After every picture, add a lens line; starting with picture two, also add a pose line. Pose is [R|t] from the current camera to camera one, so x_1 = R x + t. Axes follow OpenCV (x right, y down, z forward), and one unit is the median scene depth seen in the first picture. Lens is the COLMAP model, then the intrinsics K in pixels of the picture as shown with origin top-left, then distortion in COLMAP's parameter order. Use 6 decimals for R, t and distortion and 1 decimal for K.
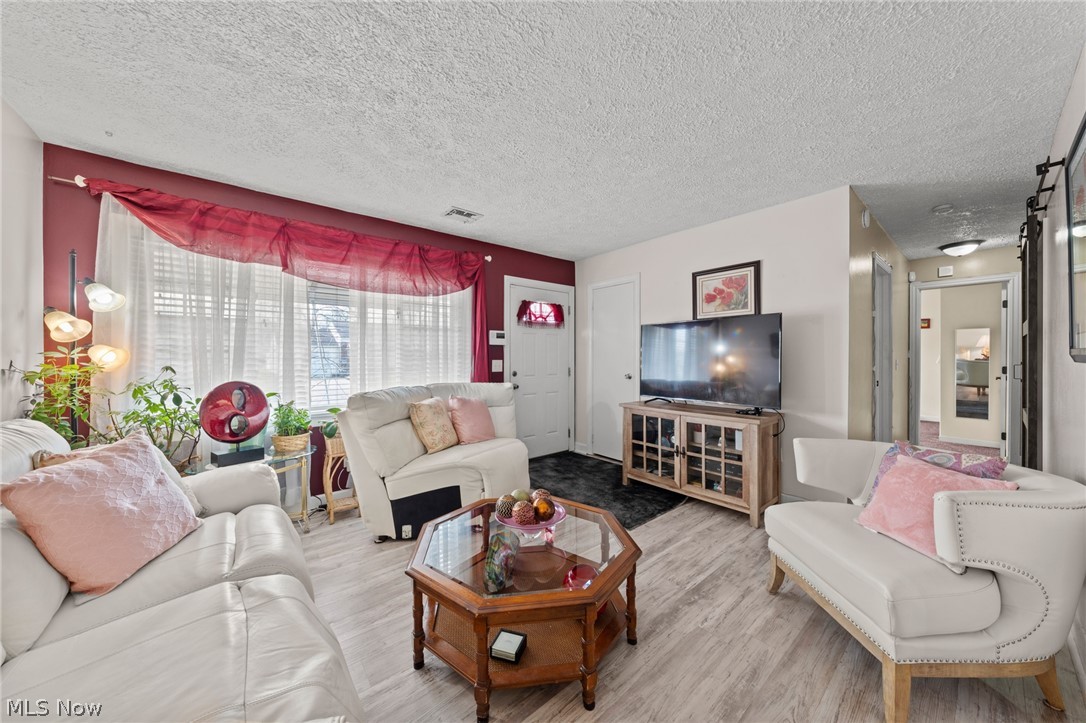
lens RADIAL K [[367.6, 0, 540.7], [0, 367.6, 358.3], [0, 0, 1]] dist [-0.000941, -0.000252]
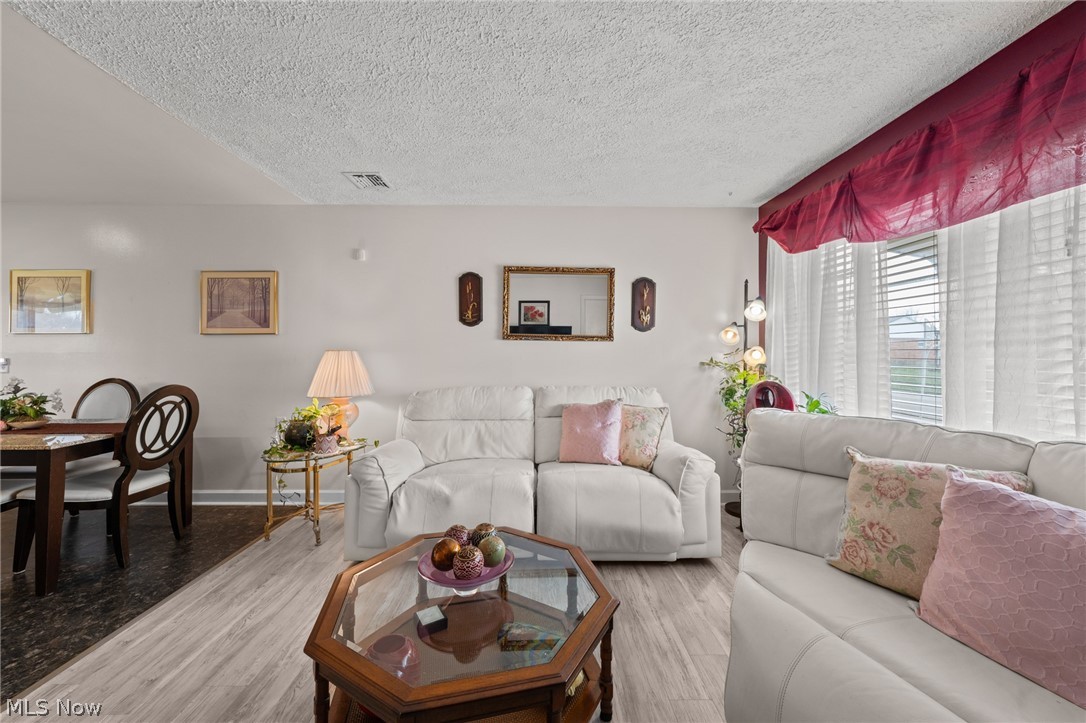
lens RADIAL K [[405.3, 0, 542.3], [0, 405.3, 347.3], [0, 0, 1]] dist [-0.001708, -0.000244]
pose [[-0.623545, -0.013274, -0.781675, 0.307598], [-0.007126, 0.999911, -0.011295, -0.007351], [0.781755, -0.001473, -0.623584, 0.947492]]
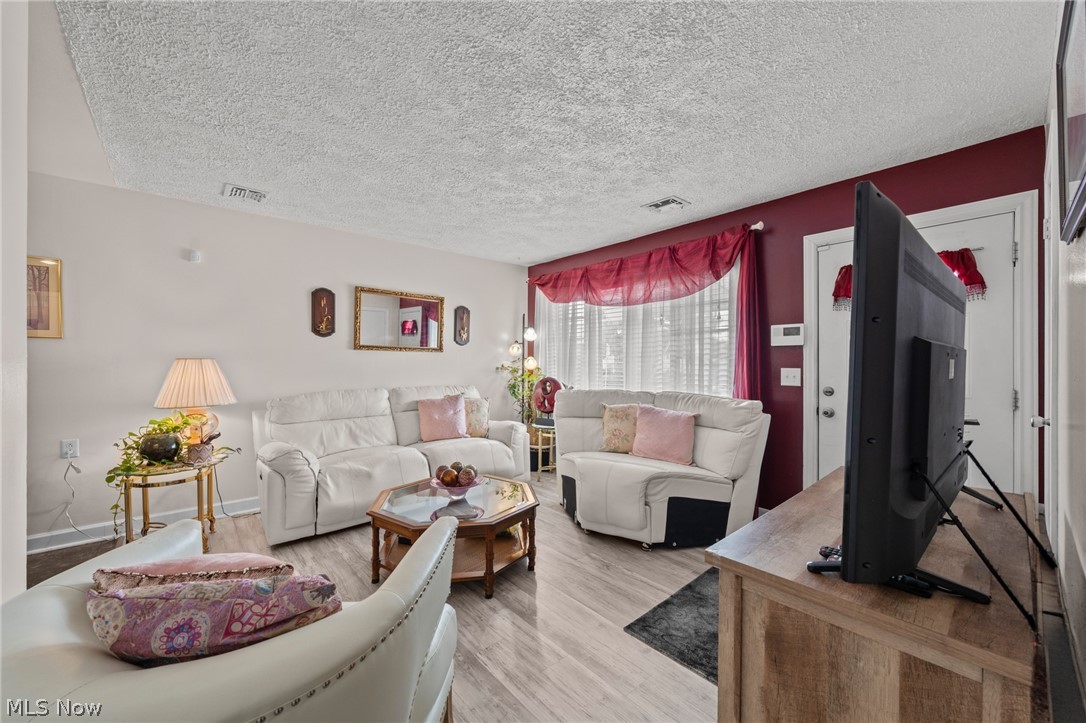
lens RADIAL K [[414.8, 0, 543.0], [0, 414.8, 361.5], [0, 0, 1]] dist [-0.001672, -0.000077]
pose [[0.031028, -0.000336, -0.999518, 0.848995], [-0.006513, 0.999979, -0.000538, -0.005730], [0.999497, 0.006527, 0.031025, 0.723838]]
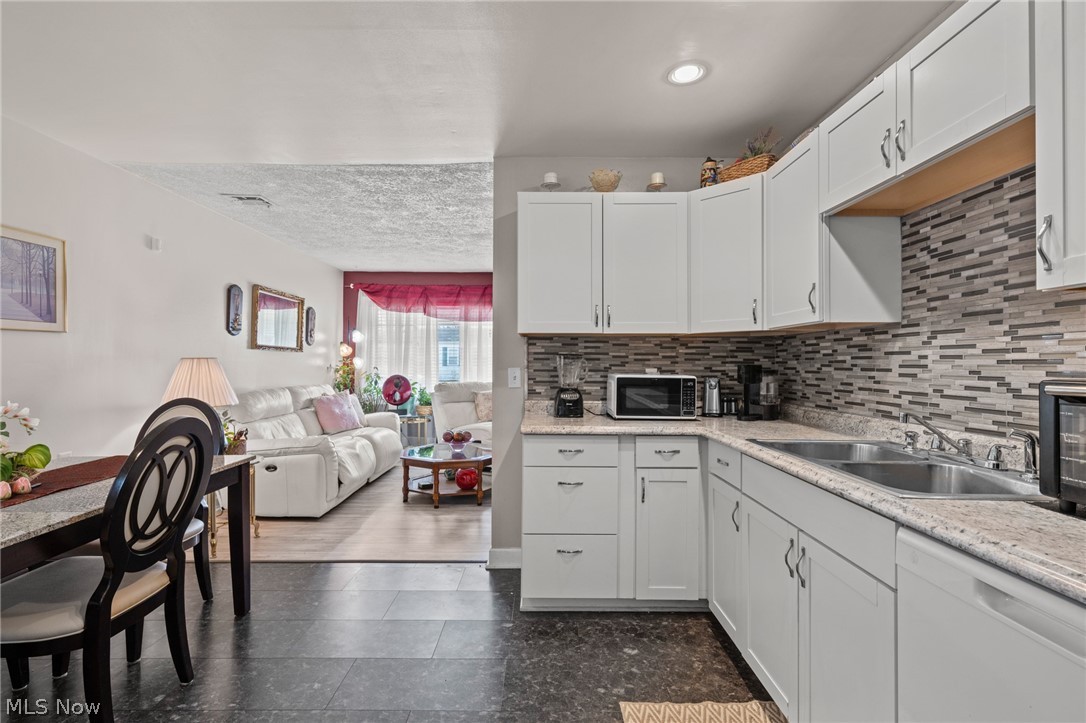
lens RADIAL K [[501.8, 0, 543.0], [0, 501.8, 361.5], [0, 0, 1]] dist [0.000530, -0.000146]
pose [[0.773555, 0.000872, -0.633729, 1.195913], [-0.006943, 0.999951, -0.007100, 0.003232], [0.633692, 0.009892, 0.773522, -0.481355]]
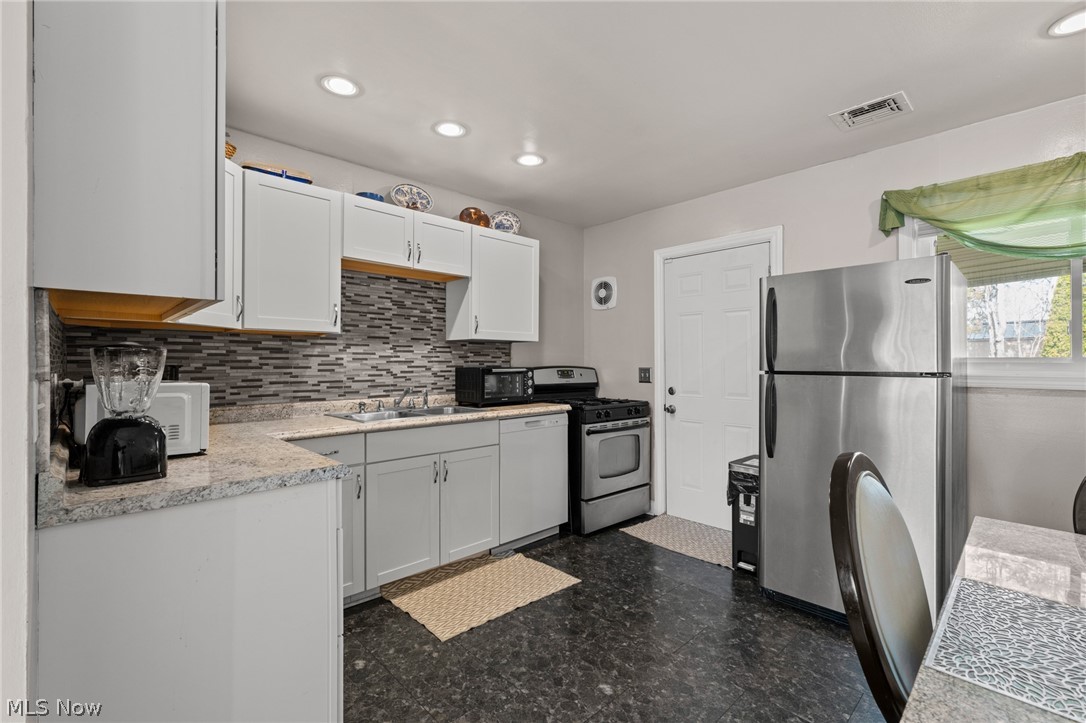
lens RADIAL K [[478.9, 0, 541.9], [0, 478.9, 359.8], [0, 0, 1]] dist [0.001295, 0.000065]
pose [[-0.070386, 0.004805, 0.997508, 0.161112], [0.005285, 0.999976, -0.004444, -0.001441], [-0.997506, 0.004959, -0.070409, -0.045899]]
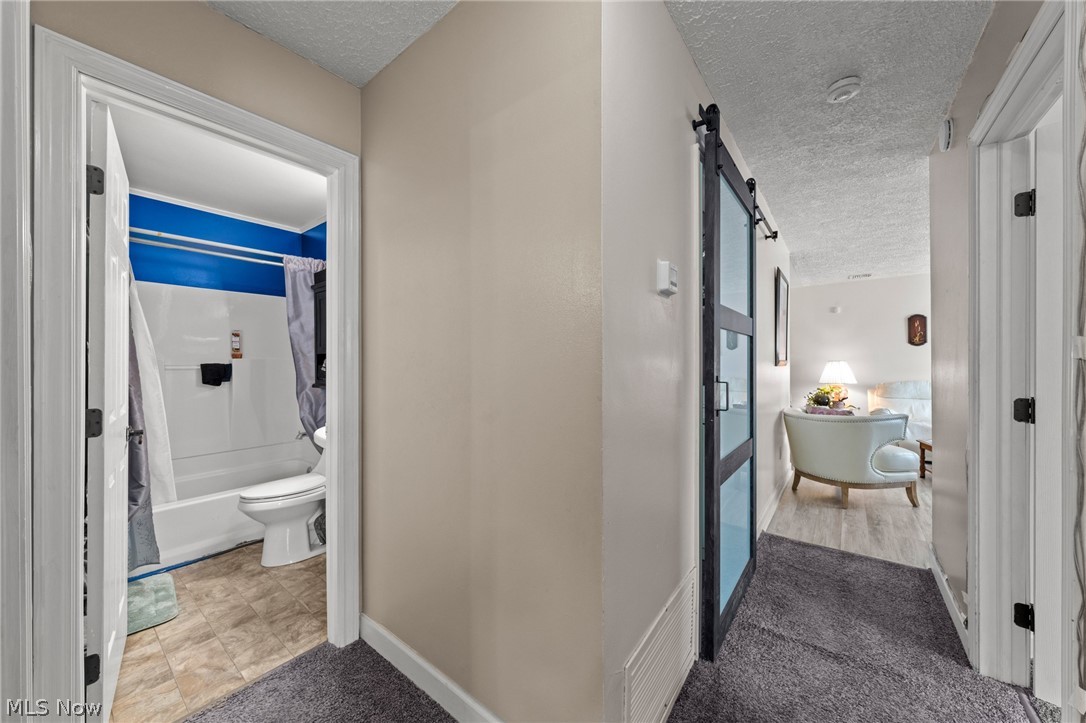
lens RADIAL K [[391.5, 0, 543.0], [0, 391.5, 361.5], [0, 0, 1]] dist [-0.000751, -0.000004]
pose [[-0.975100, 0.003322, -0.221739, 1.692646], [0.002935, 0.999994, 0.002075, -0.013128], [0.221744, 0.001372, -0.975104, 1.501174]]
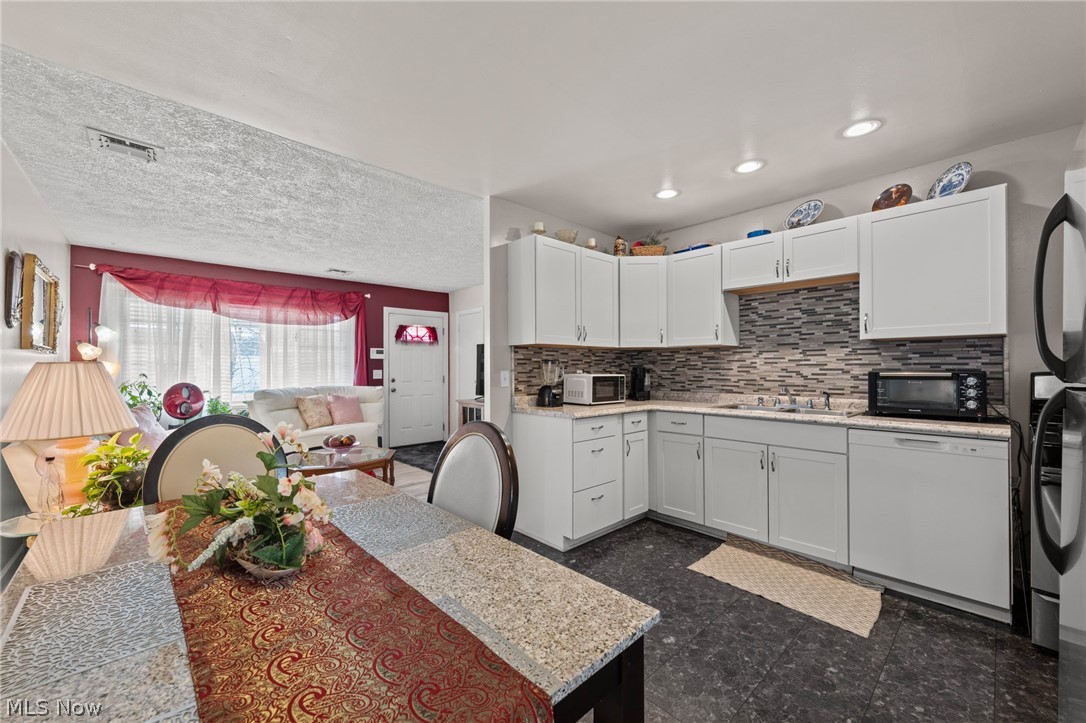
lens RADIAL K [[423.7, 0, 541.6], [0, 423.7, 366.2], [0, 0, 1]] dist [-0.003201, -0.000201]
pose [[0.998332, -0.002352, 0.057683, 0.536487], [0.002807, 0.999966, -0.007809, 0.006296], [-0.057662, 0.007958, 0.998304, -0.796442]]
